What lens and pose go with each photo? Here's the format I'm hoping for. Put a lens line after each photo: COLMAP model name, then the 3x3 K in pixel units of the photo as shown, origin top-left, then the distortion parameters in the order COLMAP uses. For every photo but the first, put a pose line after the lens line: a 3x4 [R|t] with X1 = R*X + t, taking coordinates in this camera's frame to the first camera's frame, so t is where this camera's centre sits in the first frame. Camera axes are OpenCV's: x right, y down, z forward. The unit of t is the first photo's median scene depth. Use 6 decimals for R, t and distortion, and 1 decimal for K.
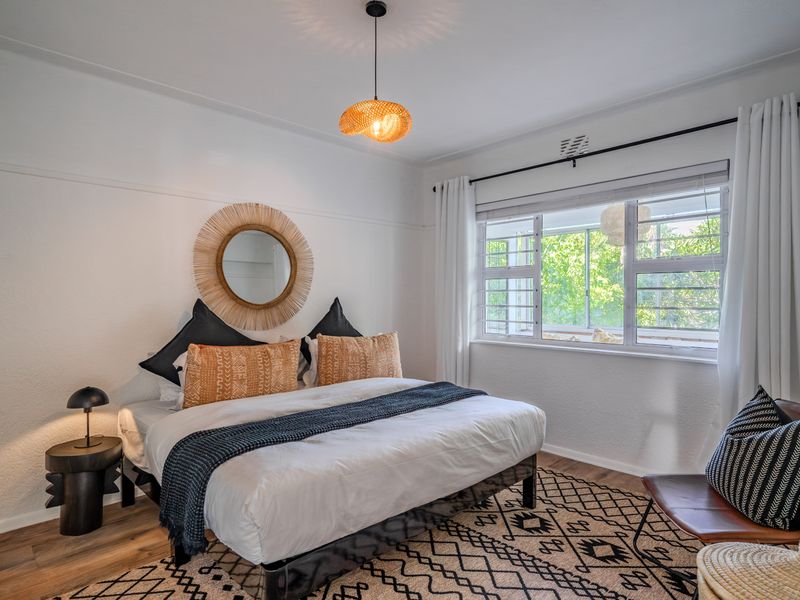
lens RADIAL K [[436.4, 0, 400.6], [0, 436.4, 298.8], [0, 0, 1]] dist [-0.018944, 0.006779]
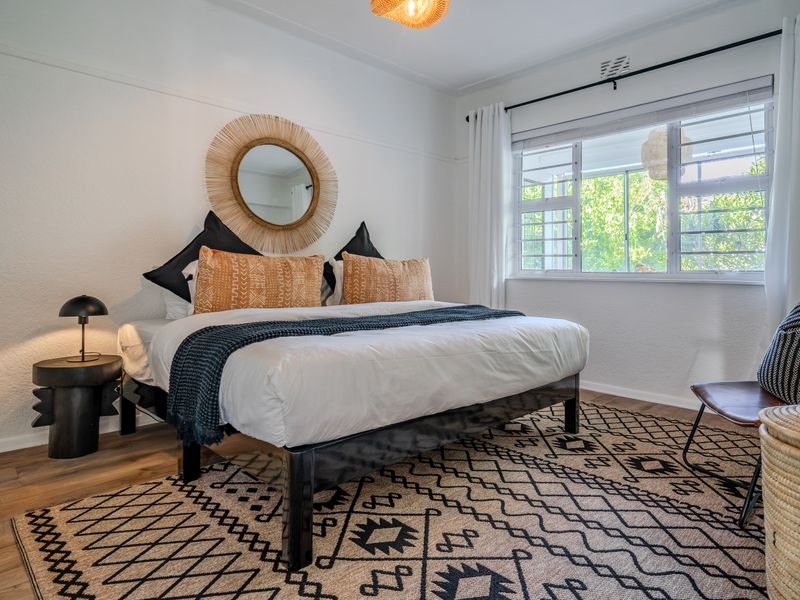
lens RADIAL K [[465.5, 0, 449.4], [0, 465.5, 260.5], [0, 0, 1]] dist [-0.018112, 0.002750]
pose [[0.998725, 0.005946, 0.050126, -0.017122], [-0.004962, 0.999793, -0.019735, 0.128327], [-0.050233, 0.019461, 0.998548, 0.011896]]
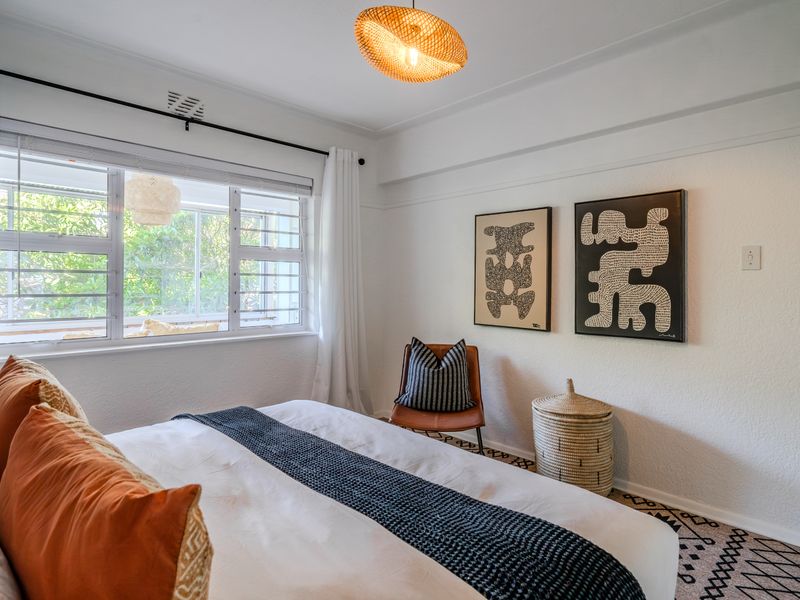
lens RADIAL K [[449.6, 0, 389.7], [0, 449.6, 275.0], [0, 0, 1]] dist [0.005635, -0.000337]
pose [[0.009313, 0.015341, 0.999839, -0.647486], [-0.005267, 0.999869, -0.015292, -0.007786], [-0.999943, -0.005124, 0.009392, 0.792082]]
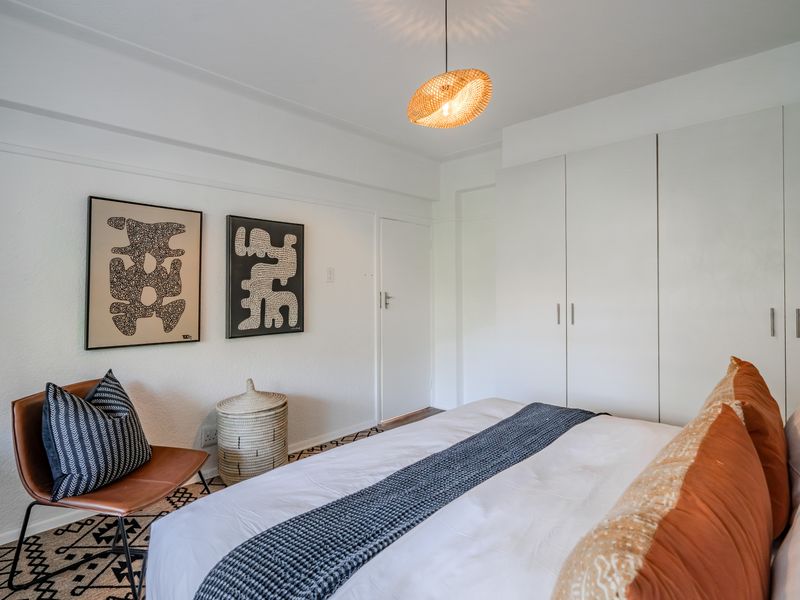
lens RADIAL K [[426.2, 0, 396.5], [0, 426.2, 280.4], [0, 0, 1]] dist [0.001392, 0.003128]
pose [[-0.999291, 0.002765, -0.037537, 0.052213], [0.003818, 0.999601, -0.028003, -0.001335], [0.037445, -0.028126, -0.998903, 1.453197]]
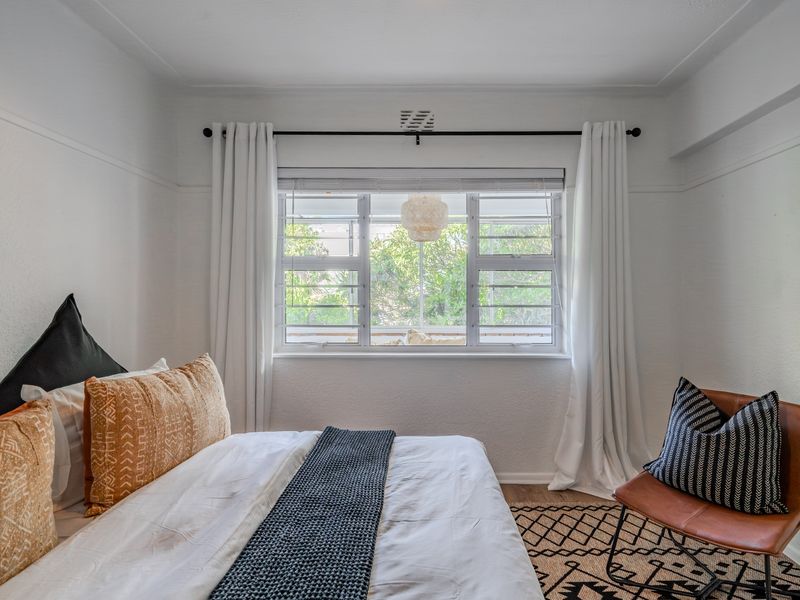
lens RADIAL K [[449.6, 0, 411.3], [0, 449.6, 289.6], [0, 0, 1]] dist [0.005635, -0.000337]
pose [[0.700200, 0.005949, 0.713922, -0.335257], [-0.000092, 0.999966, -0.008242, -0.008210], [-0.713947, 0.005705, 0.700177, 0.512955]]
